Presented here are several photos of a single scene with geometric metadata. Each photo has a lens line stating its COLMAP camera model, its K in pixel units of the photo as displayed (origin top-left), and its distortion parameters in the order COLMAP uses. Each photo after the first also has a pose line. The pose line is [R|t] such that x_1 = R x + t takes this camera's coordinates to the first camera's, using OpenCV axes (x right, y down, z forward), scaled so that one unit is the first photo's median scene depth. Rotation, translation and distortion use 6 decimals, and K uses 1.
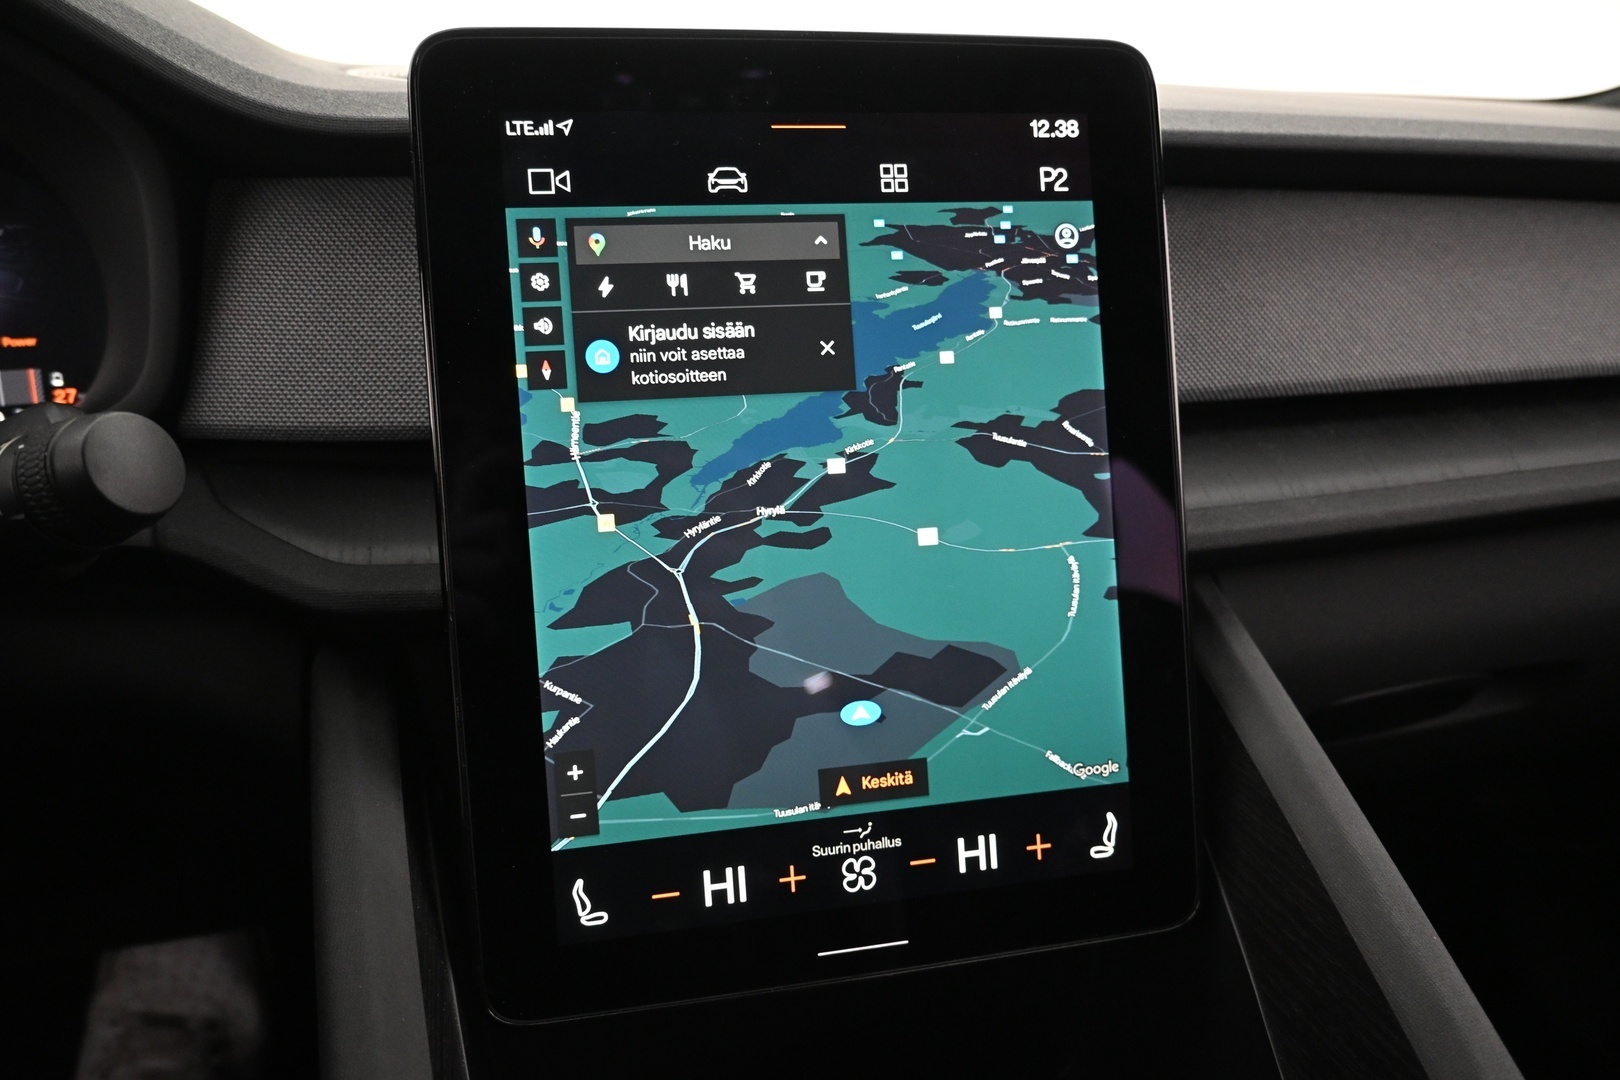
lens RADIAL K [[1110.9, 0, 810.0], [0, 1110.9, 540.0], [0, 0, 1]] dist [-0.004547, 0.000064]
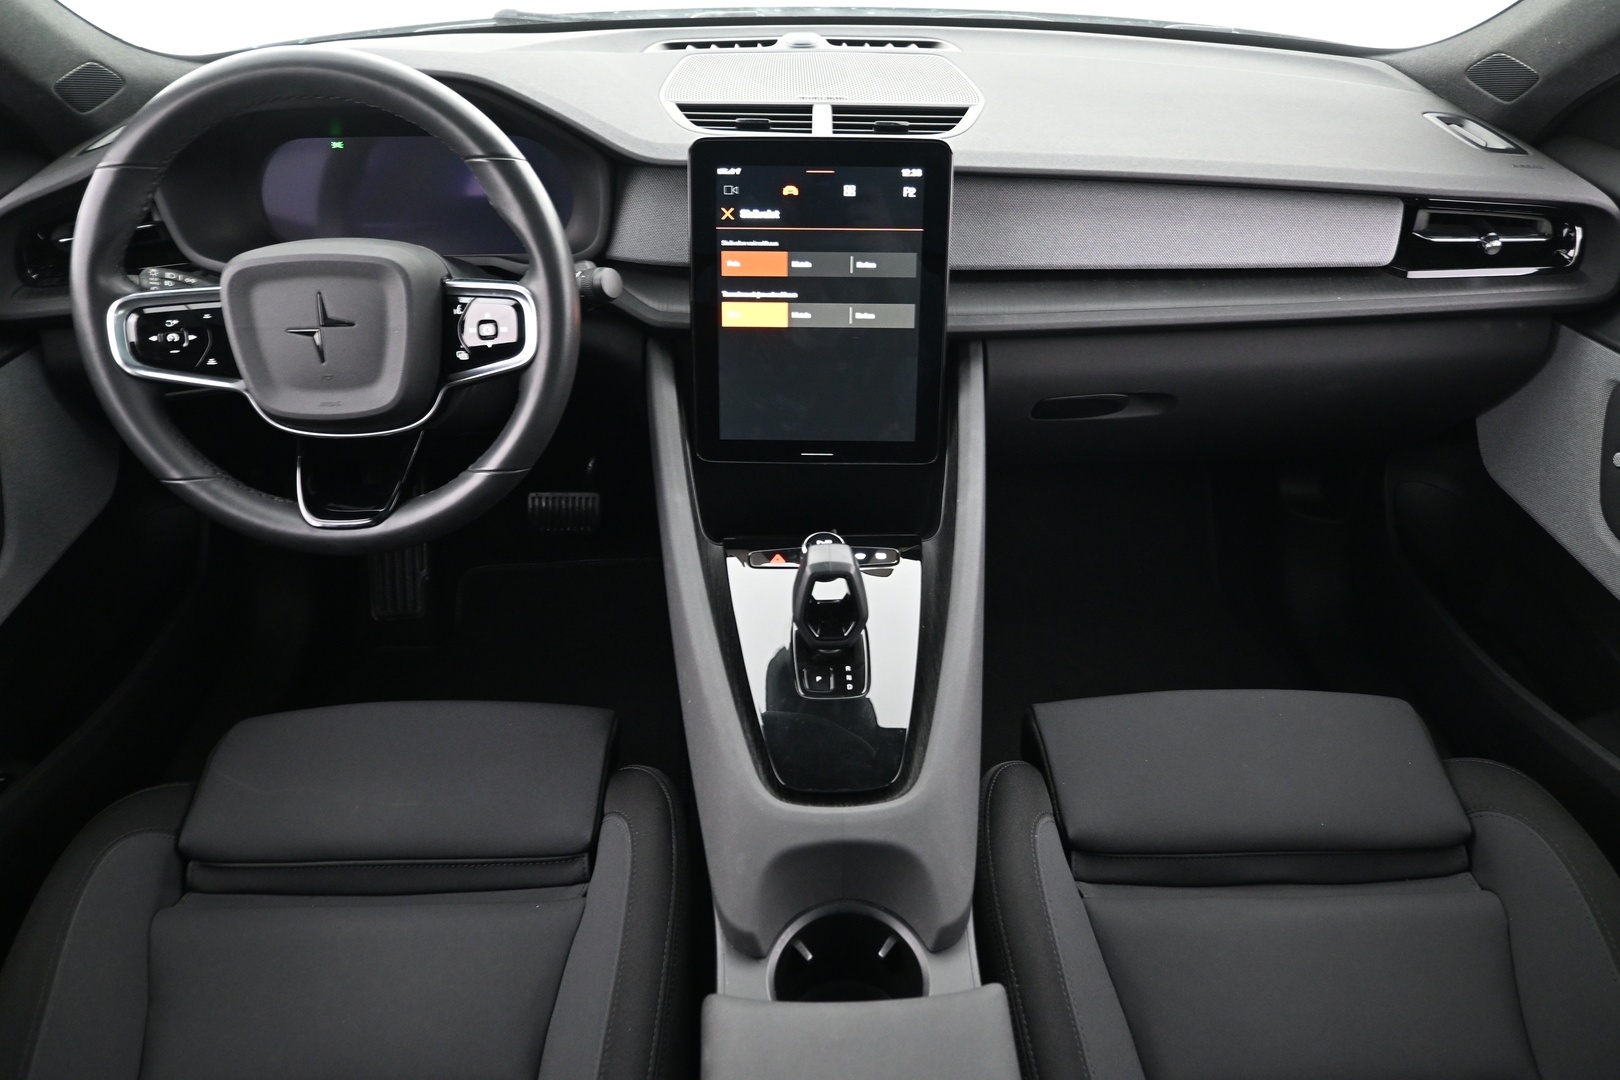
lens RADIAL K [[1110.9, 0, 810.0], [0, 1110.9, 540.0], [0, 0, 1]] dist [-0.004547, 0.000064]
pose [[0.975521, 0.129141, -0.177993, 0.581820], [-0.077331, 0.959162, 0.272082, -0.226897], [0.205861, -0.251658, 0.945669, -1.880040]]
